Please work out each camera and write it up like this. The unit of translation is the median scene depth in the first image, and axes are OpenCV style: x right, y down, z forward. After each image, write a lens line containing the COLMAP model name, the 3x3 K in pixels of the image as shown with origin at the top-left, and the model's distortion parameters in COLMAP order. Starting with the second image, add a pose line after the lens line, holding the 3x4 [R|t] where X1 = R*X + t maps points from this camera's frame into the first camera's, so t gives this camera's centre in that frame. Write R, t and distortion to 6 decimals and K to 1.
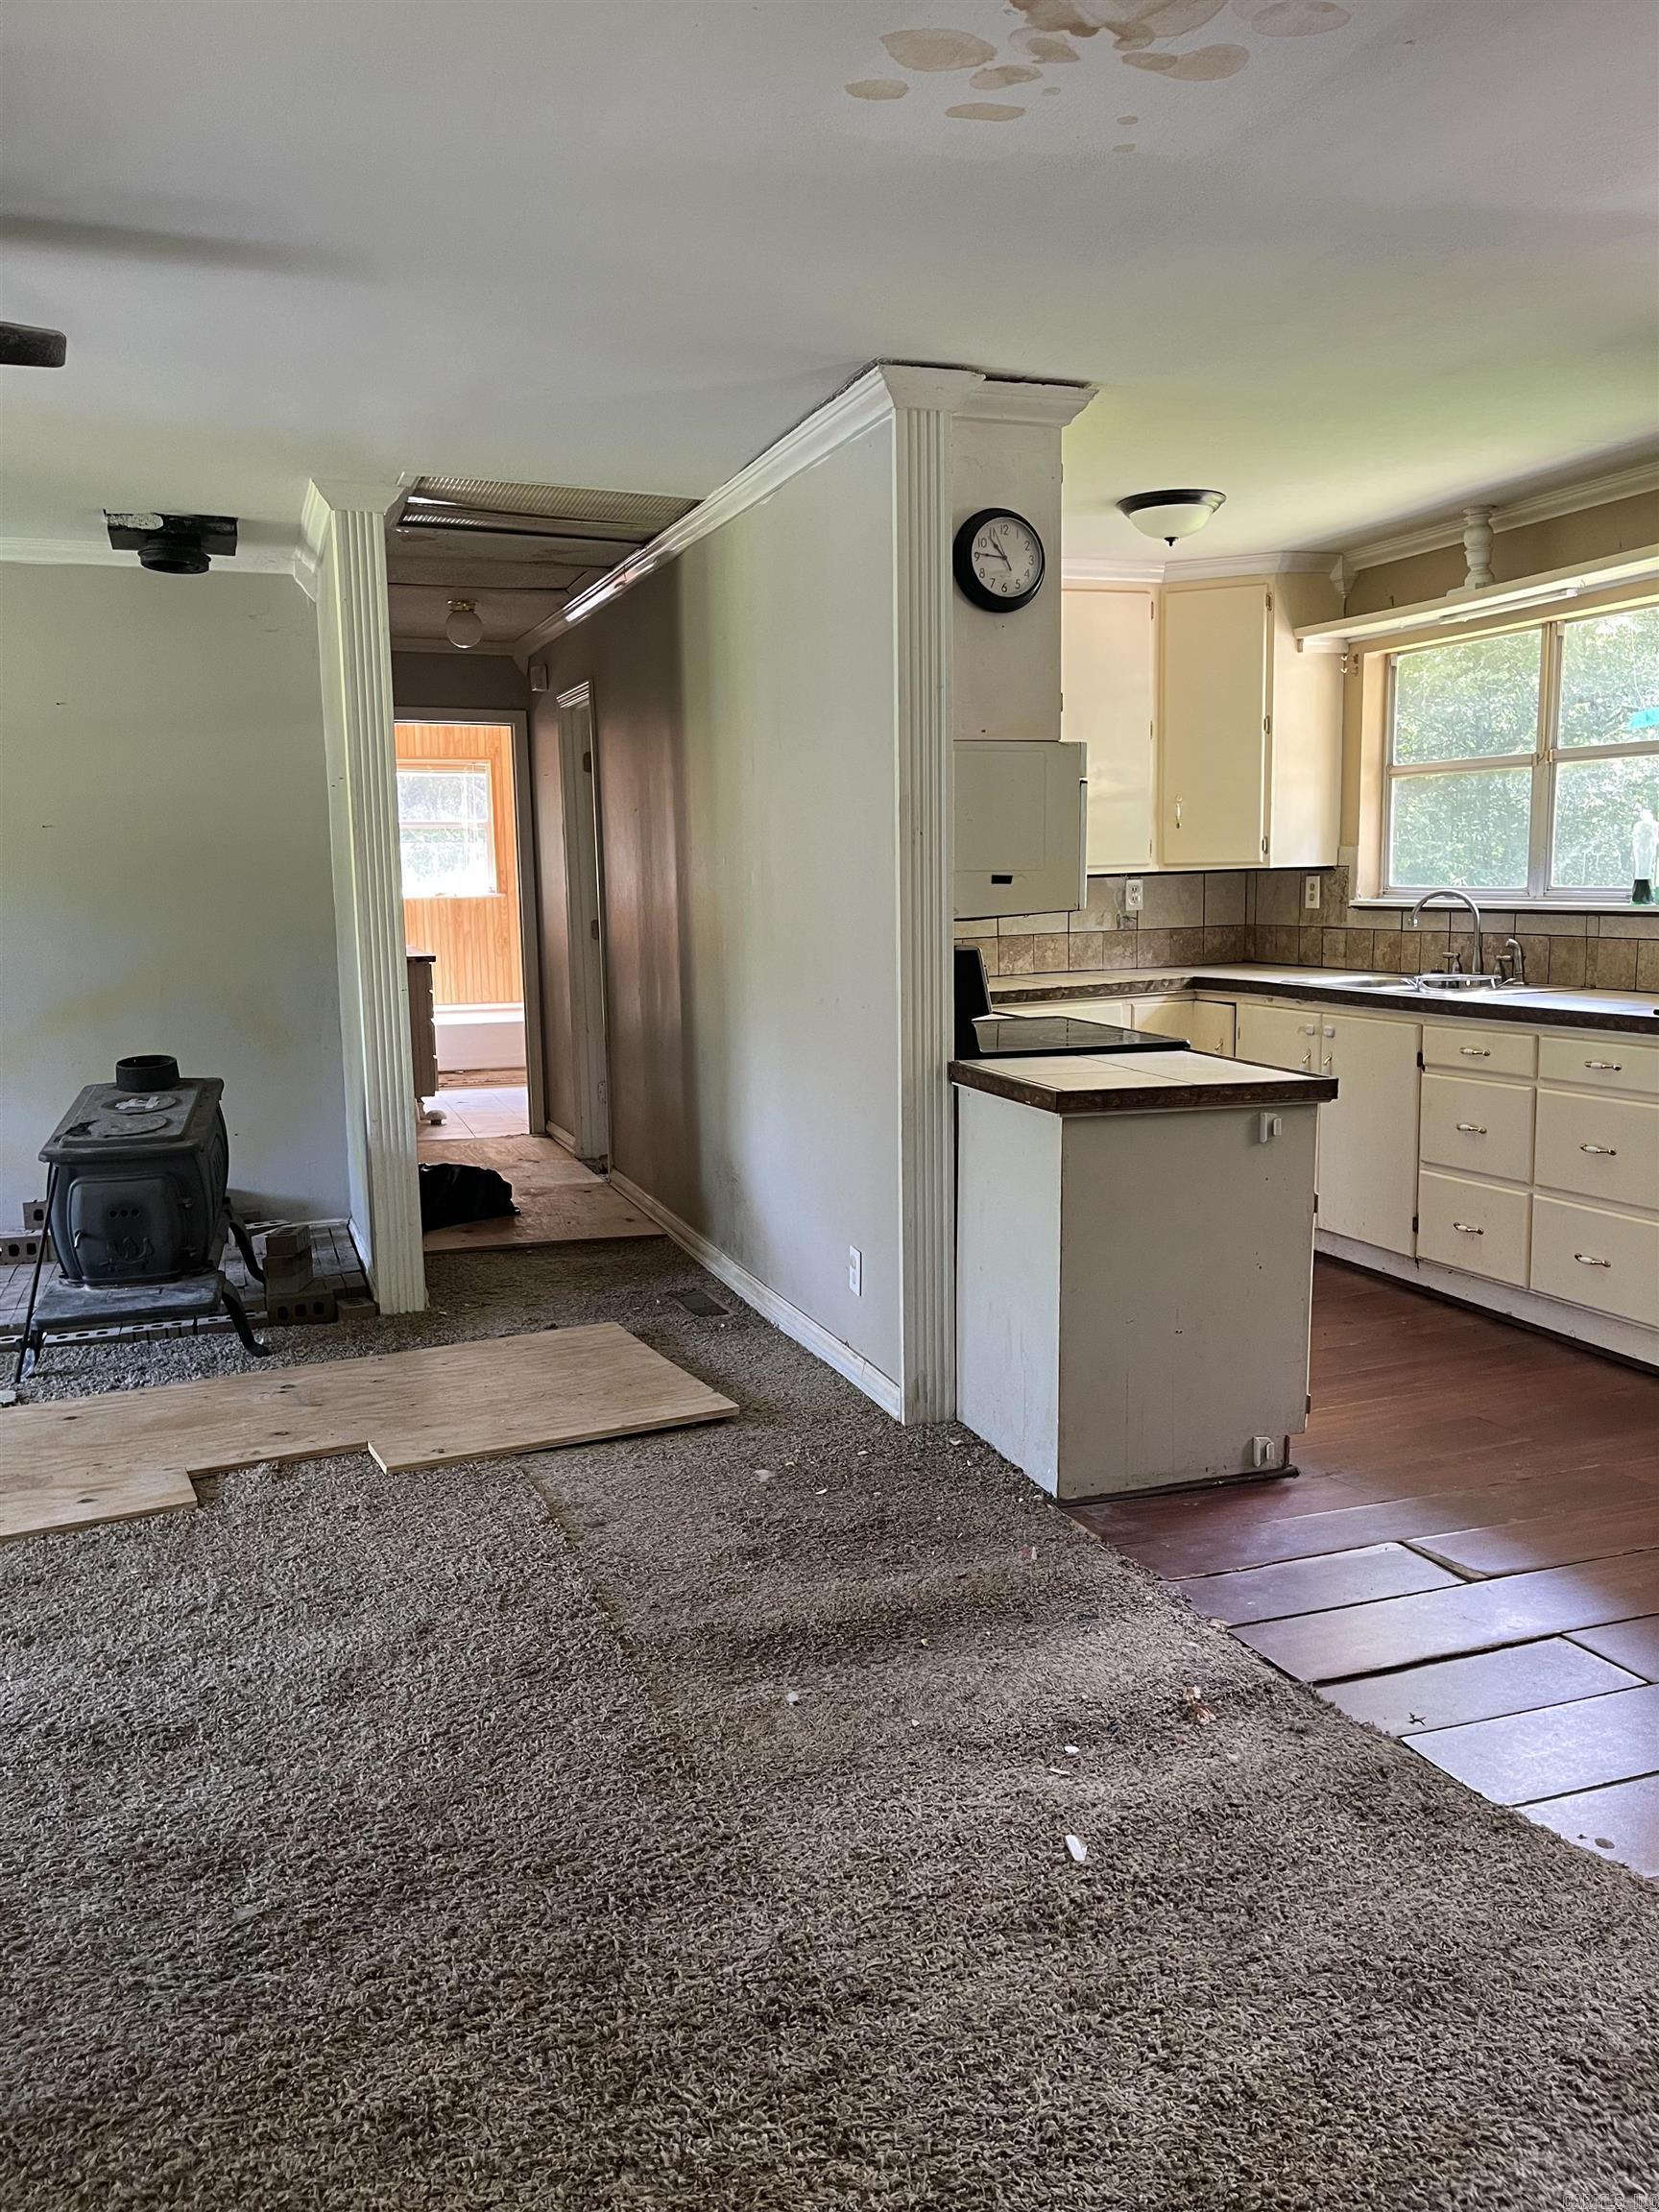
lens RADIAL K [[1668.3, 0, 848.0], [0, 1668.3, 1118.3], [0, 0, 1]] dist [0.062642, -0.088338]
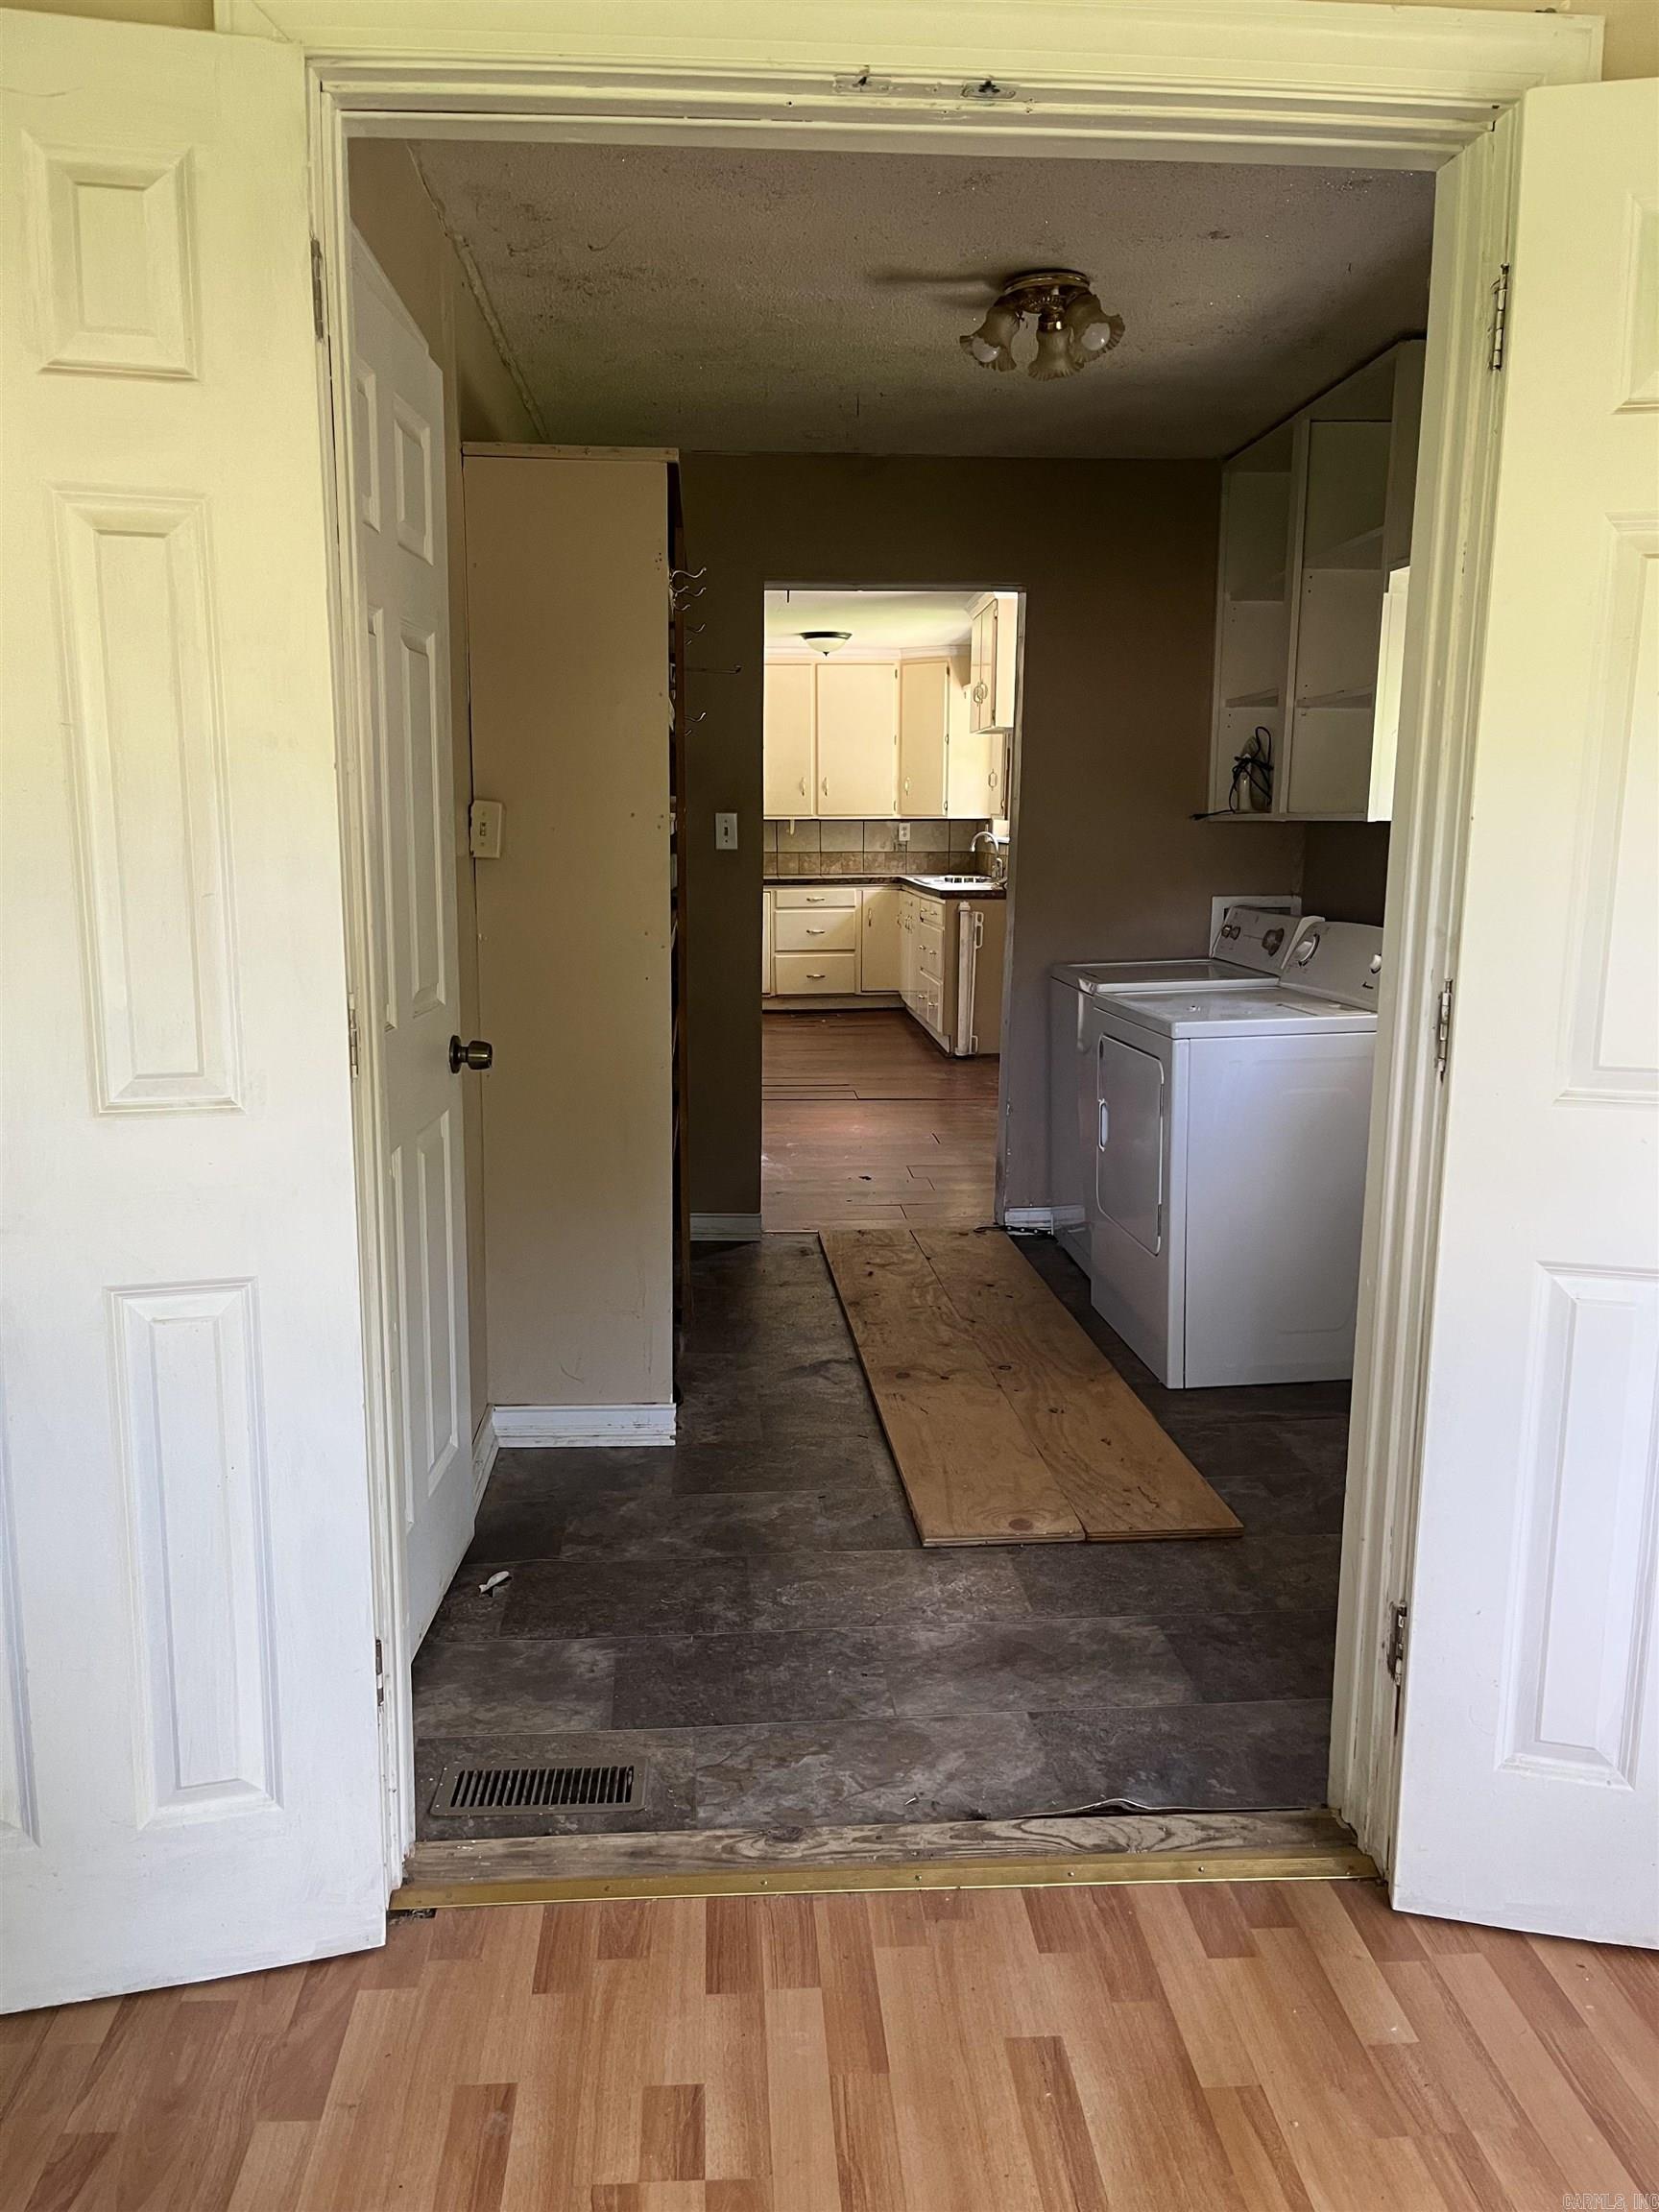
lens RADIAL K [[1668.3, 0, 835.9], [0, 1668.3, 1117.3], [0, 0, 1]] dist [0.062642, -0.088338]
pose [[0.958582, 0.076912, -0.274237, 0.765672], [-0.067641, 0.996778, 0.043119, 0.120181], [0.276669, -0.022783, 0.960695, -0.906494]]
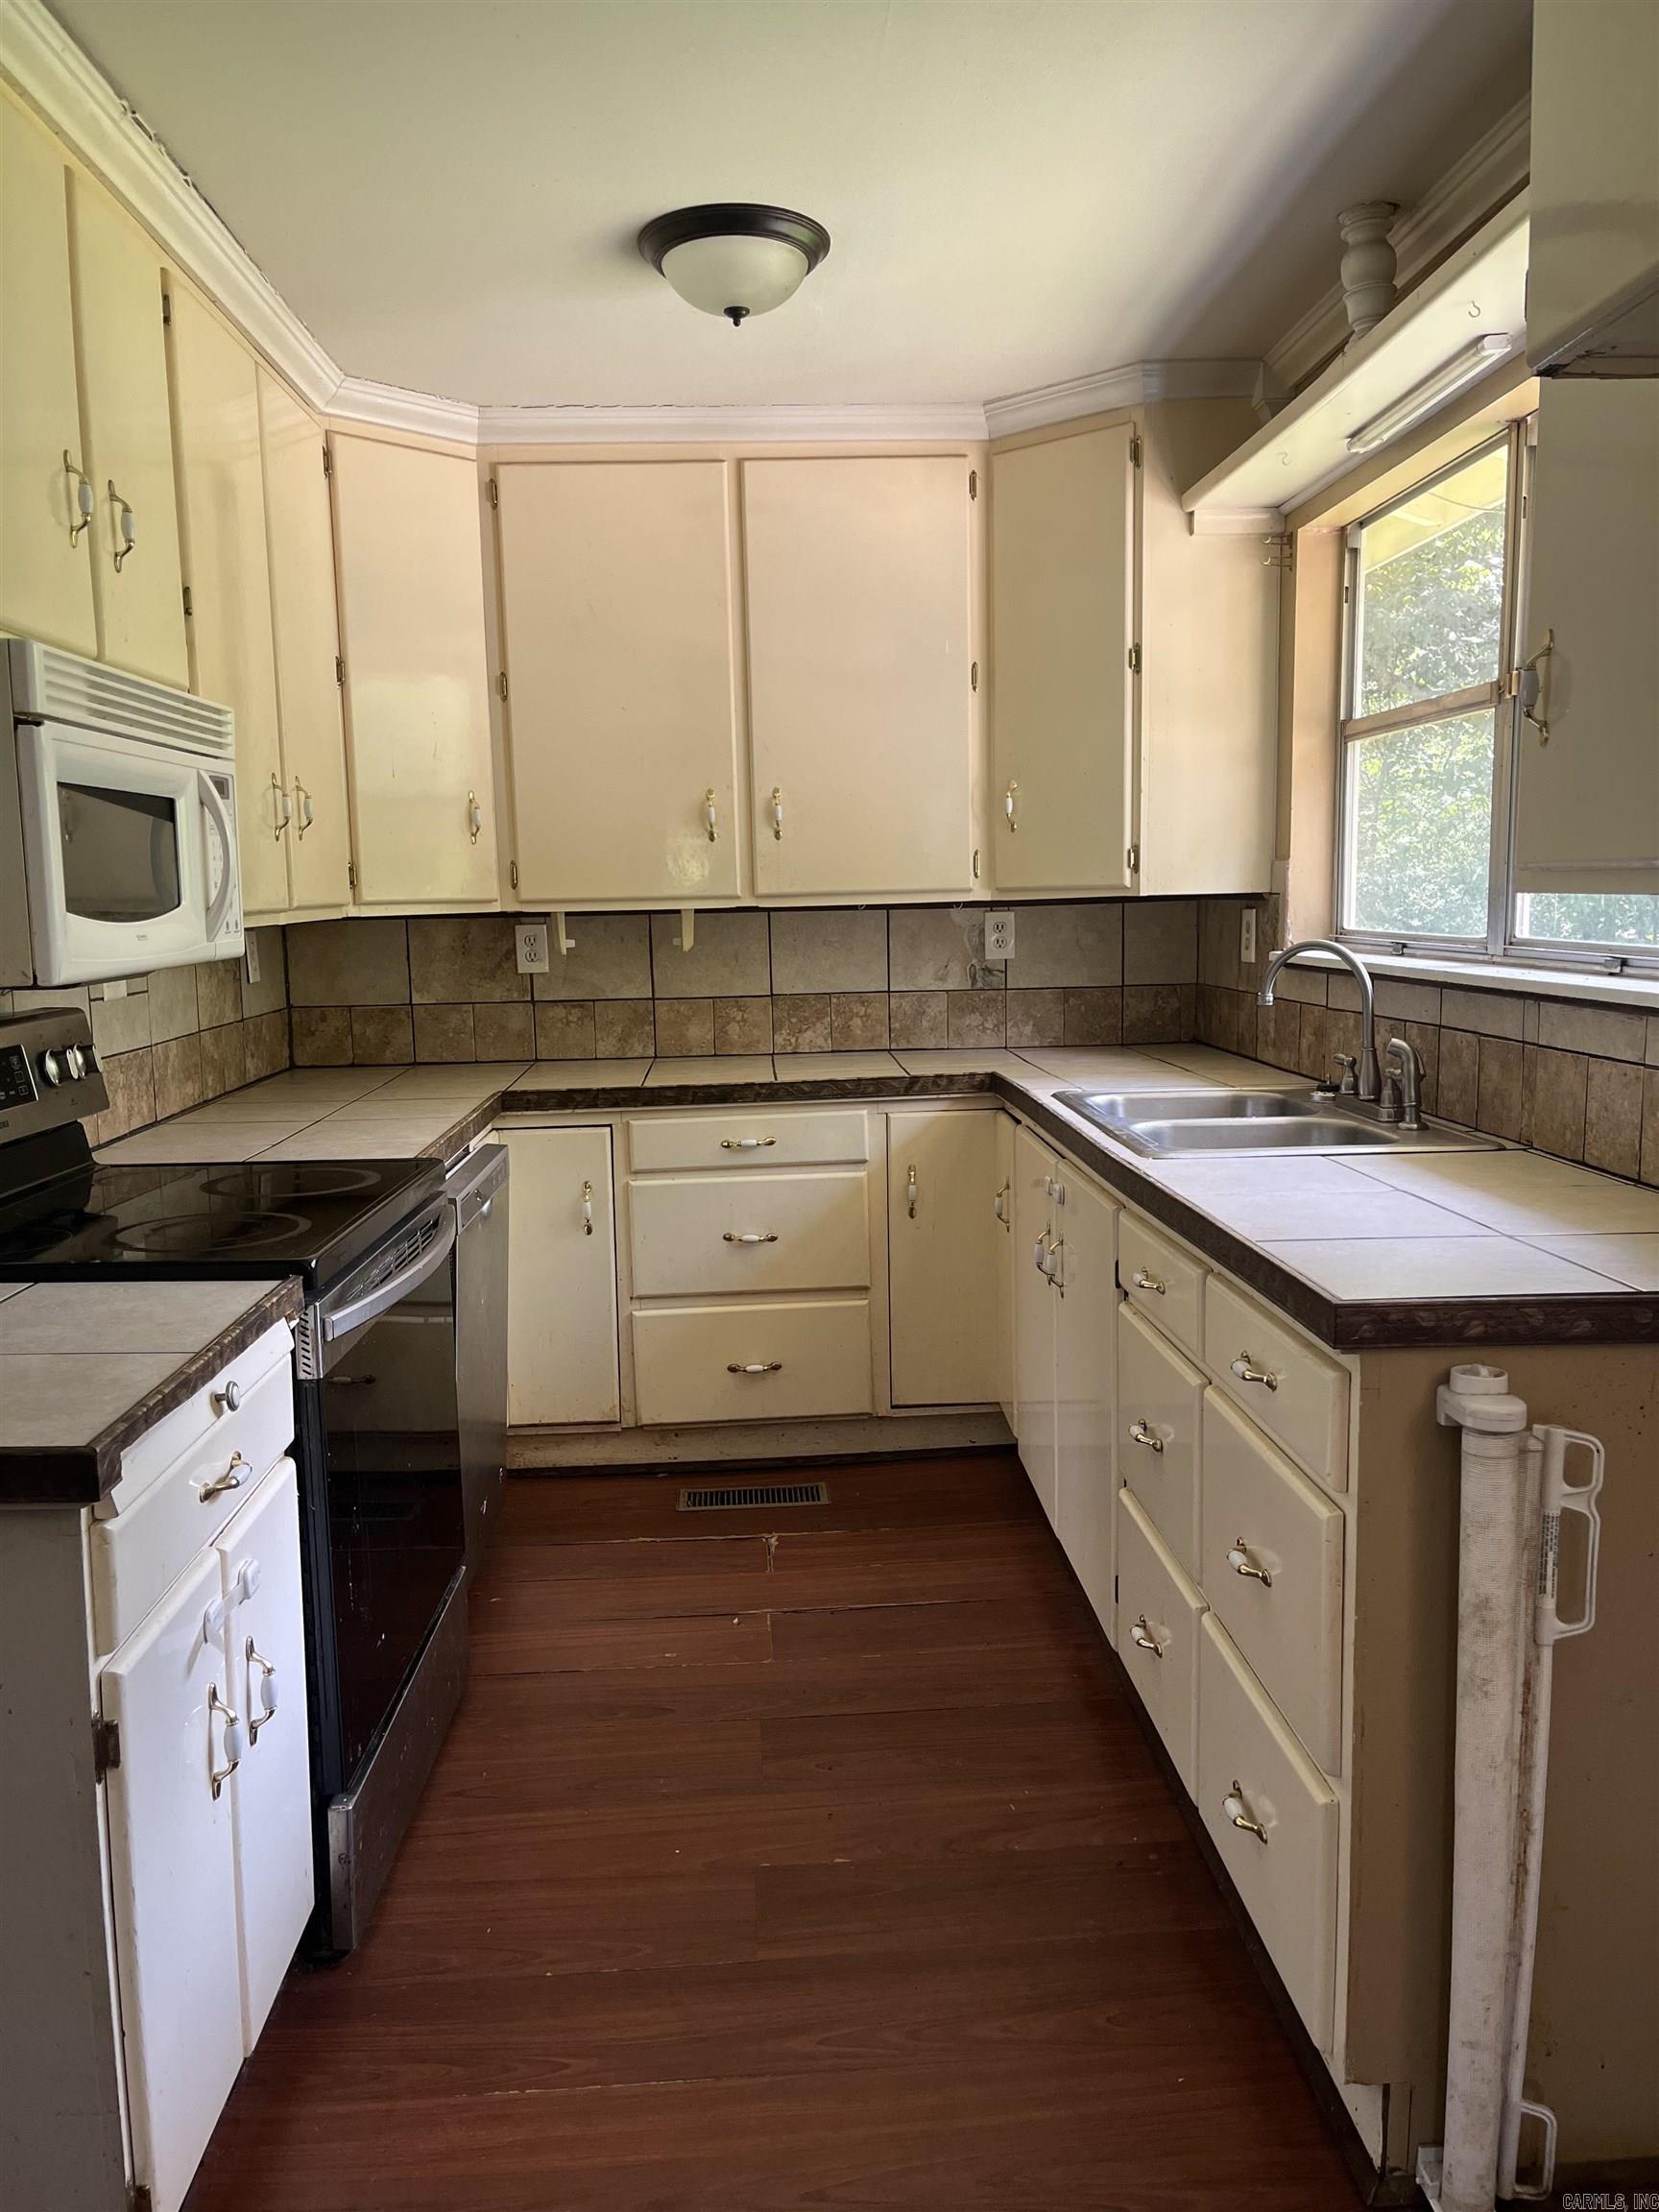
lens RADIAL K [[1668.3, 0, 827.2], [0, 1668.3, 1108.7], [0, 0, 1]] dist [0.062642, -0.088338]
pose [[0.952894, 0.043176, -0.300213, 0.383604], [-0.047975, 0.998811, -0.008628, -0.072652], [0.299484, 0.022624, 0.953833, 0.459002]]
